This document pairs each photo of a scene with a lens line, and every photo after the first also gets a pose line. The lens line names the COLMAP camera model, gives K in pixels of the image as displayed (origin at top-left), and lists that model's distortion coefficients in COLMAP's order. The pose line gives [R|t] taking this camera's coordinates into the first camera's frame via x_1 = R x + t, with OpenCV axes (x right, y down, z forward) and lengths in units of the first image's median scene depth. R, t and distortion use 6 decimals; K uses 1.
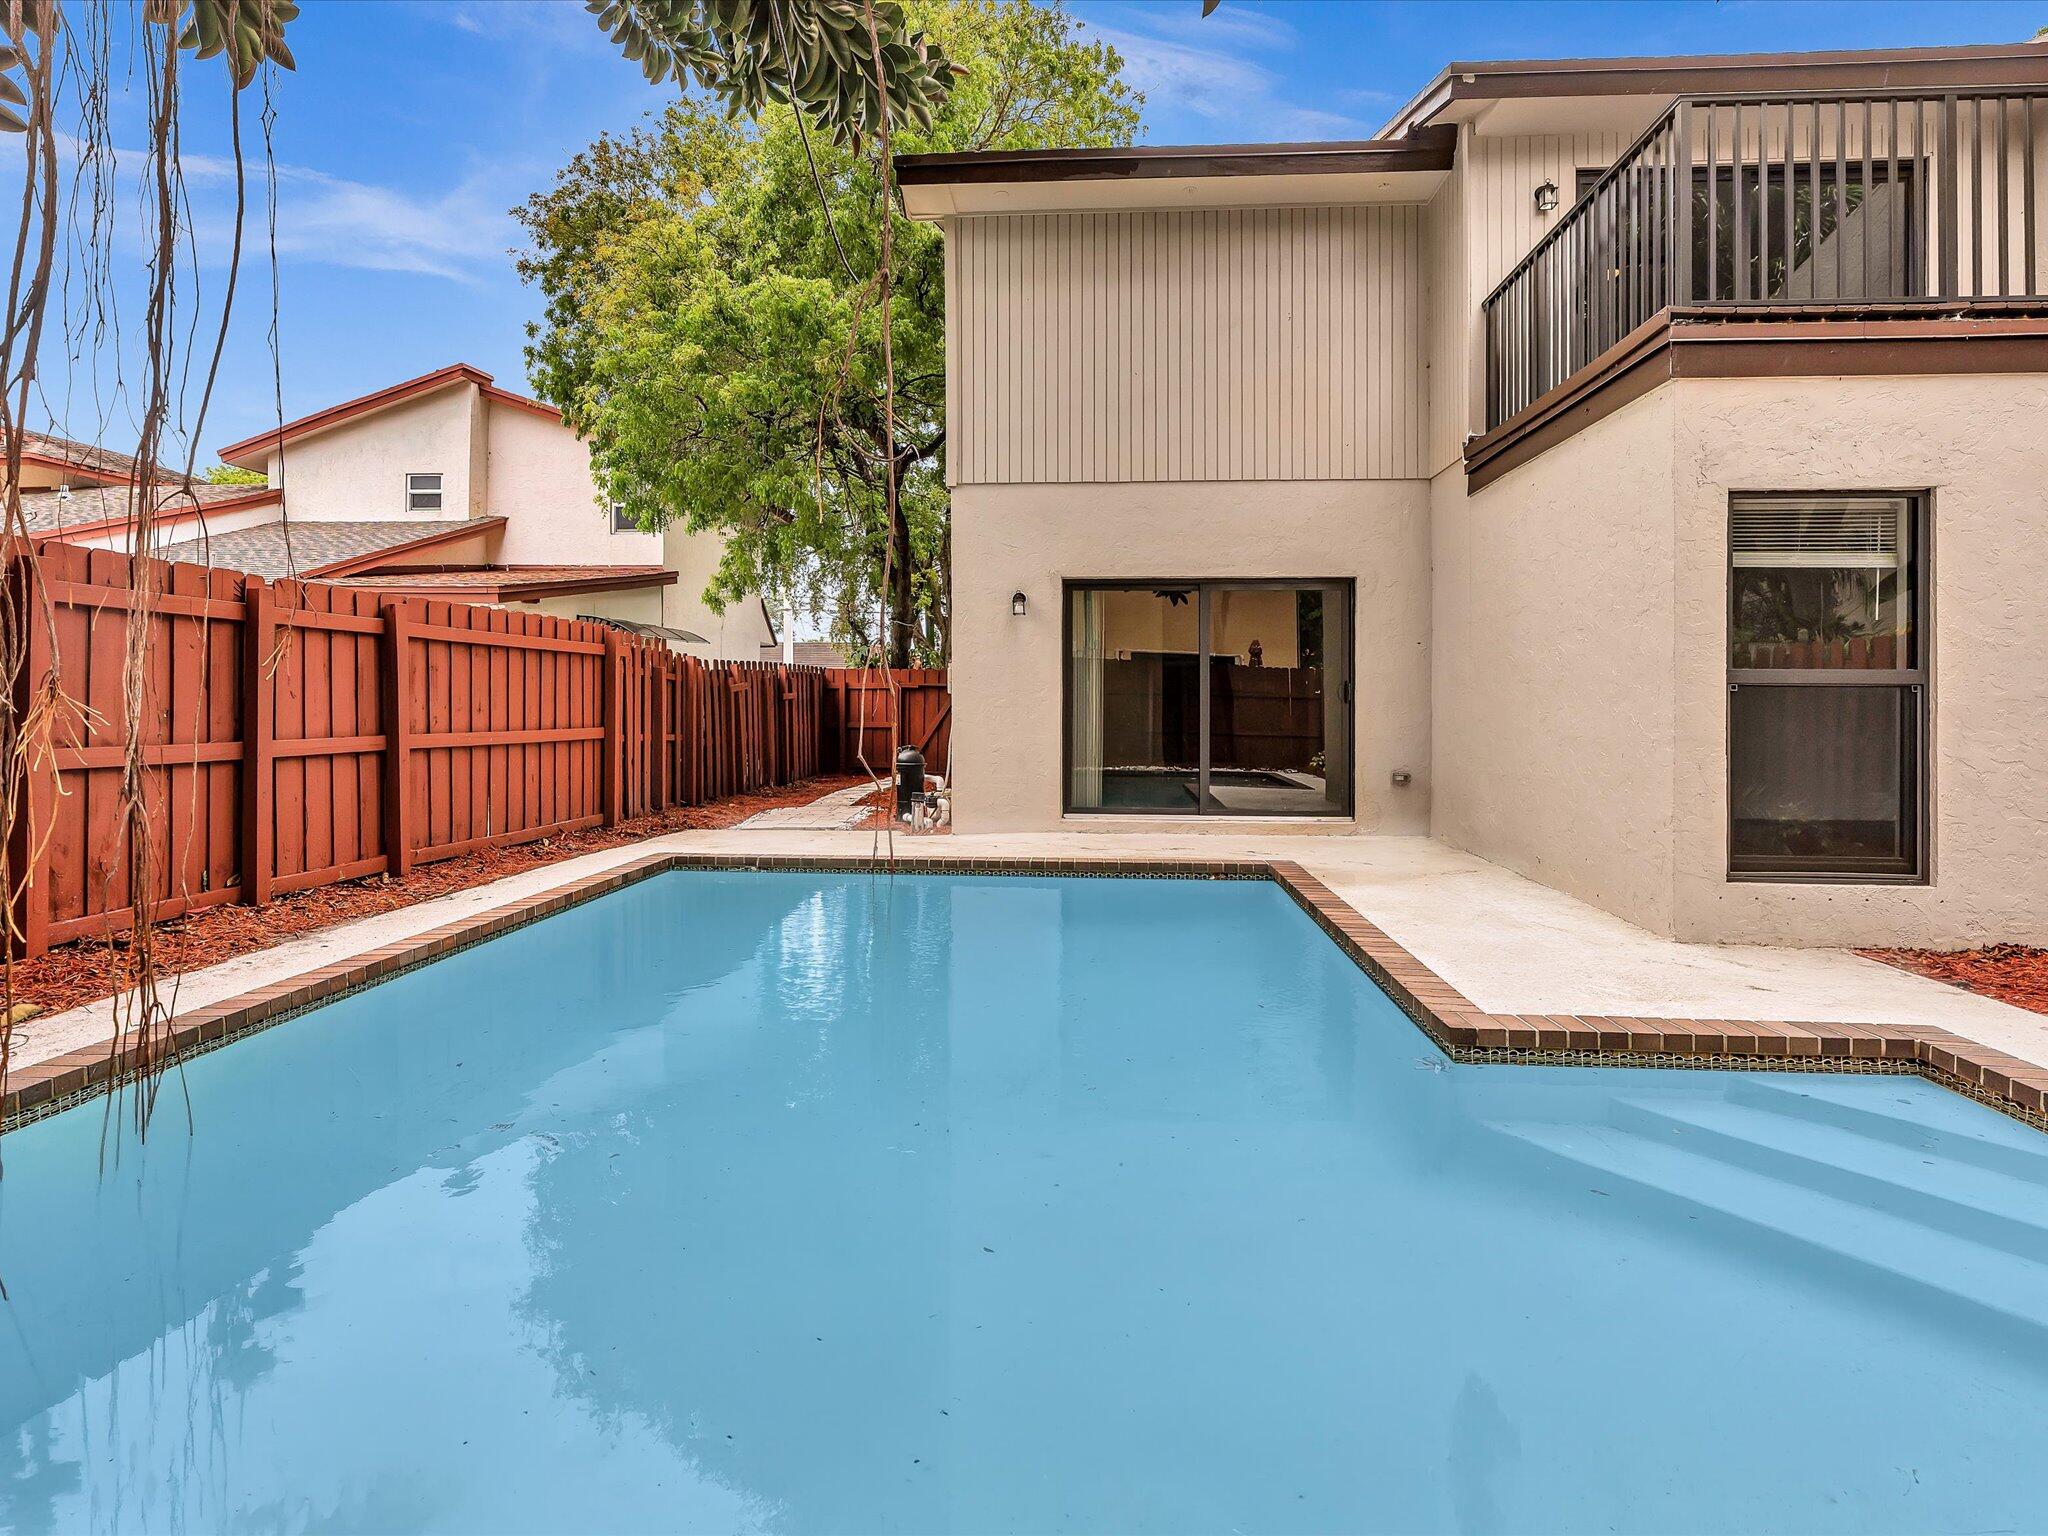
lens RADIAL K [[1046.5, 0, 1018.8], [0, 1046.5, 735.5], [0, 0, 1]] dist [-0.005001, 0.002561]
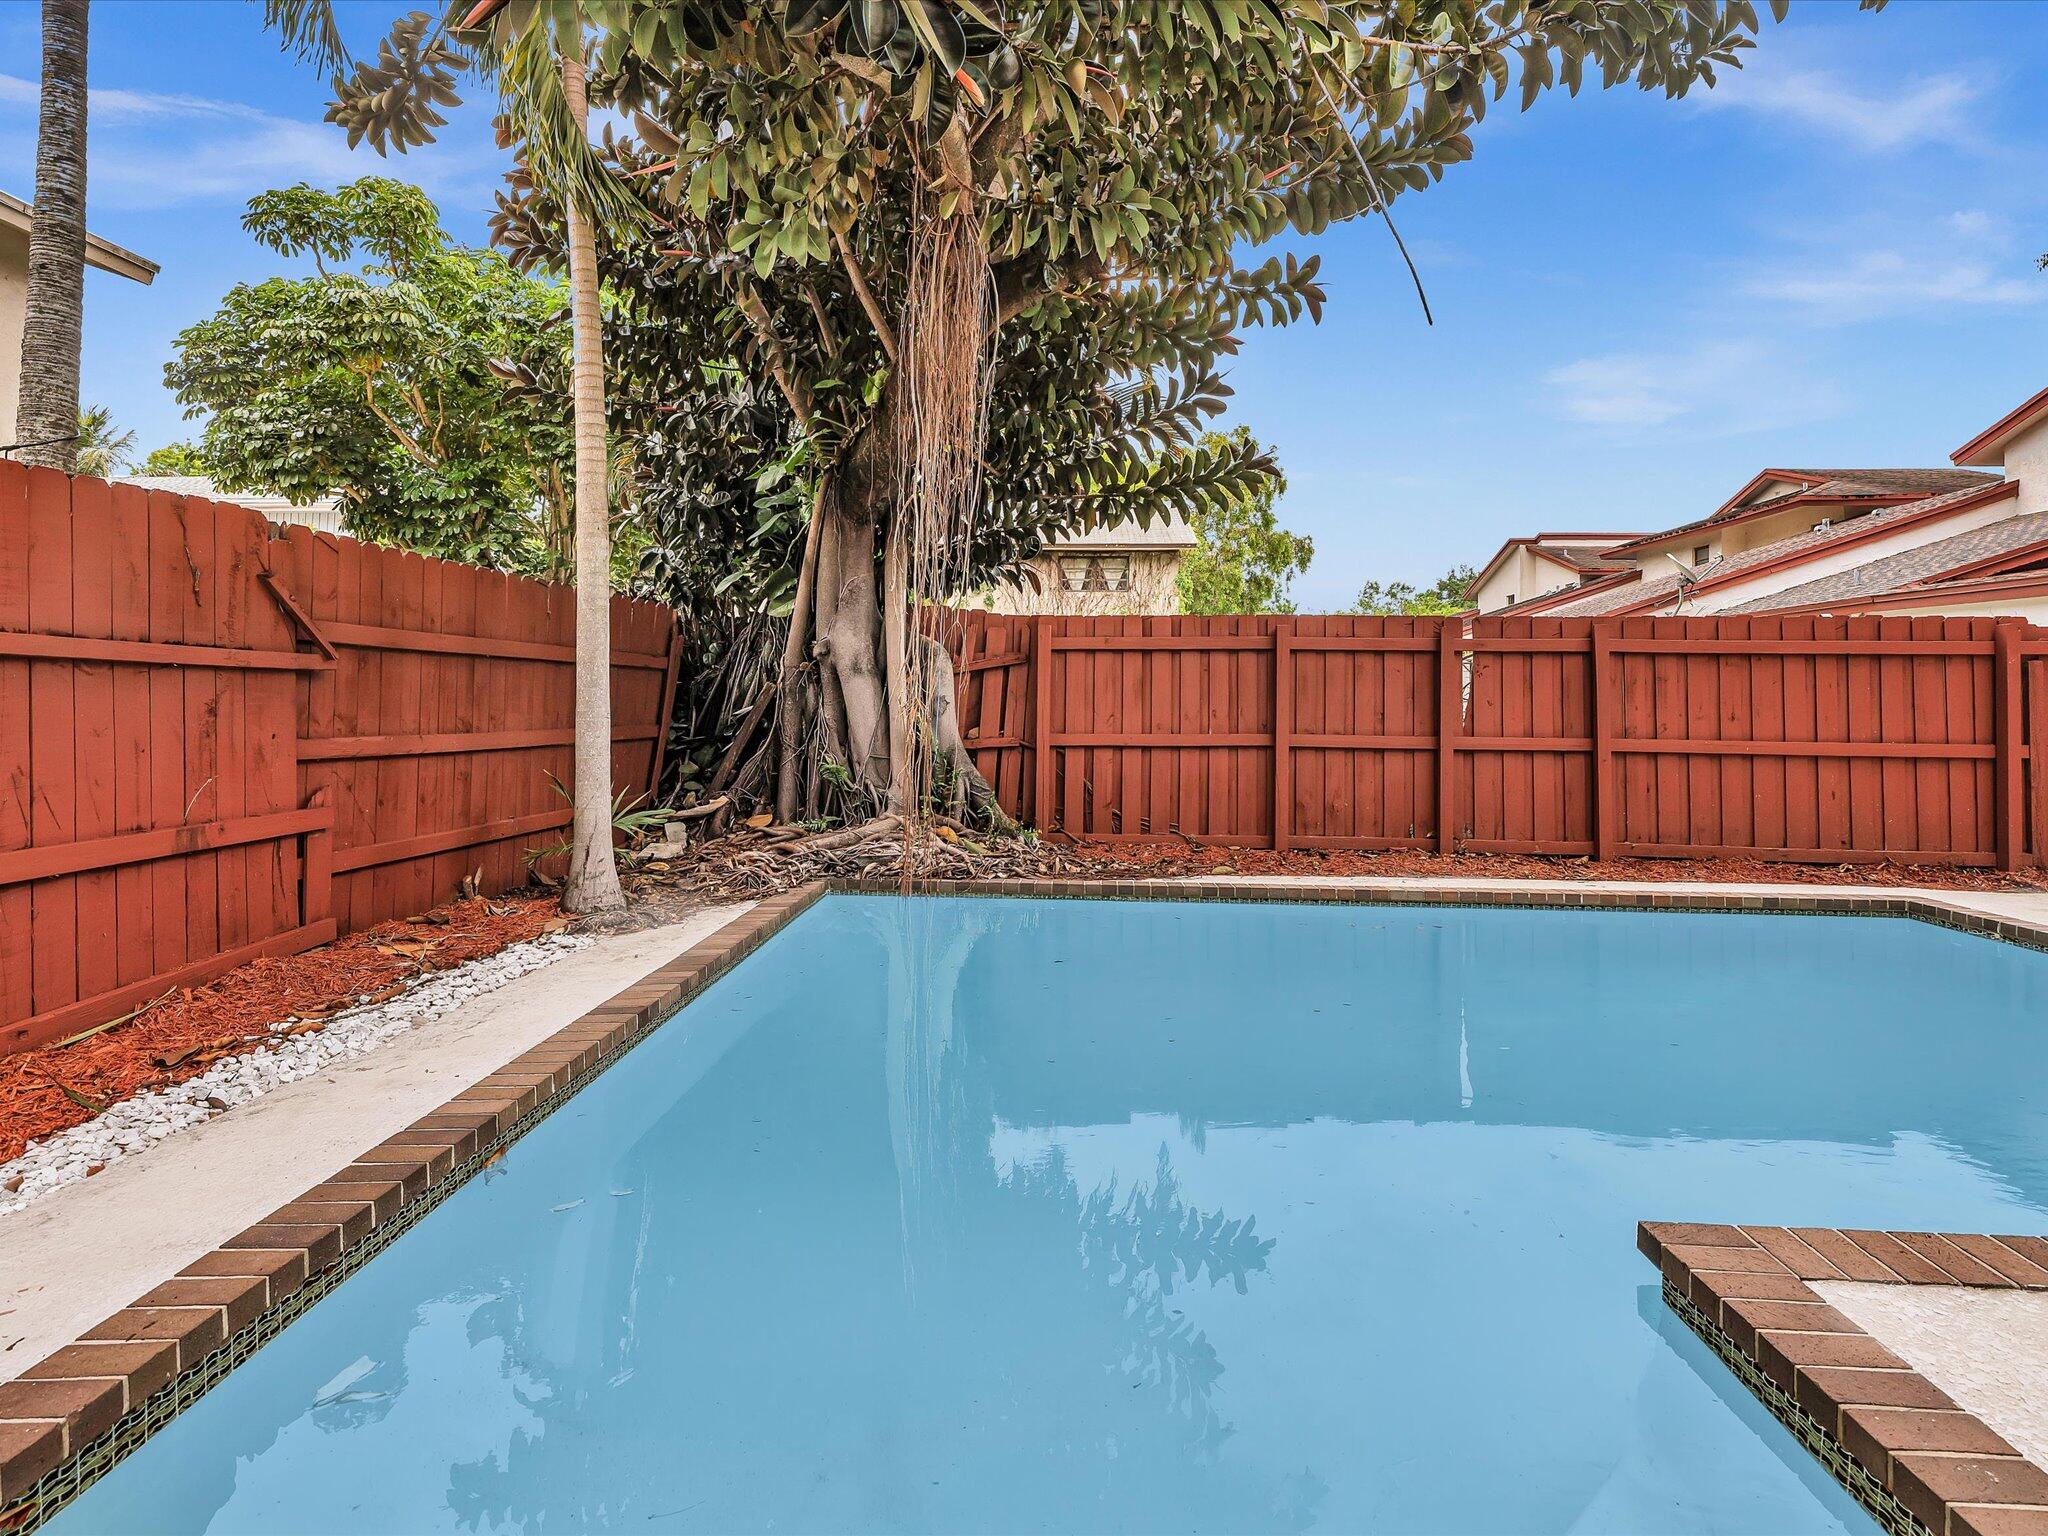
lens RADIAL K [[1065.9, 0, 1027.2], [0, 1065.9, 695.2], [0, 0, 1]] dist [0.000035, 0.000999]
pose [[0.041023, -0.011081, -0.999097, 0.410775], [-0.040113, 0.999114, -0.012728, -0.005603], [0.998353, 0.040599, 0.040542, 0.236341]]
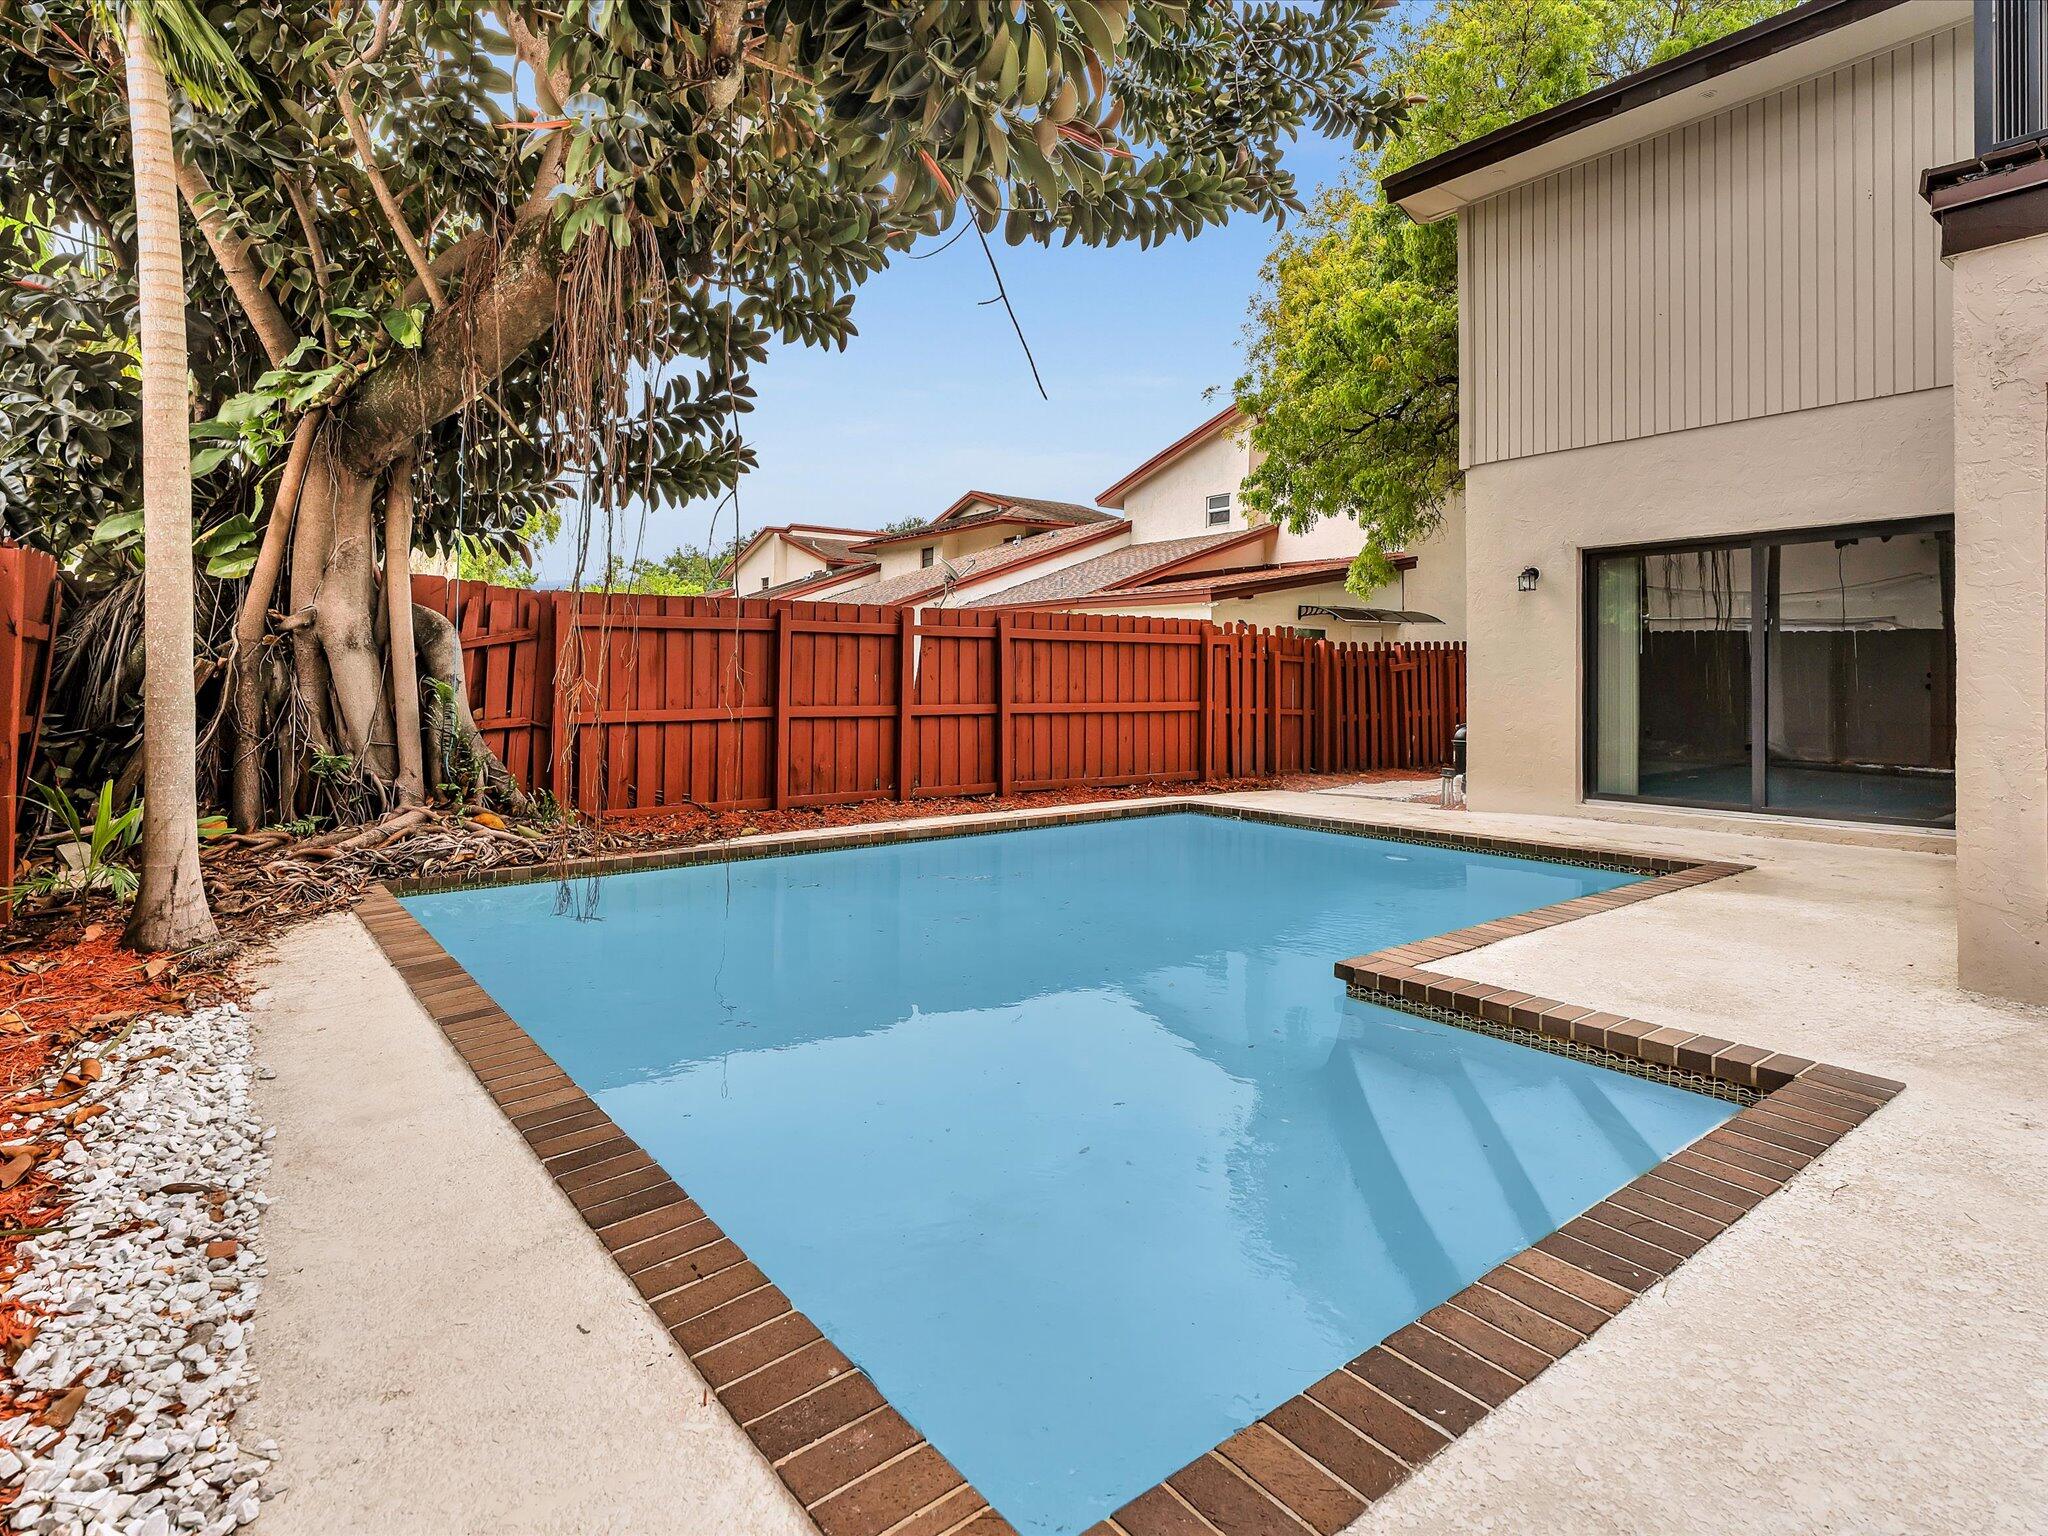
lens RADIAL K [[1054.8, 0, 1017.2], [0, 1054.8, 708.7], [0, 0, 1]] dist [-0.002601, 0.001225]
pose [[0.677268, 0.015814, -0.735566, 0.405443], [-0.019967, 0.999796, 0.003110, 0.001315], [0.735465, 0.012580, 0.677446, -0.017234]]
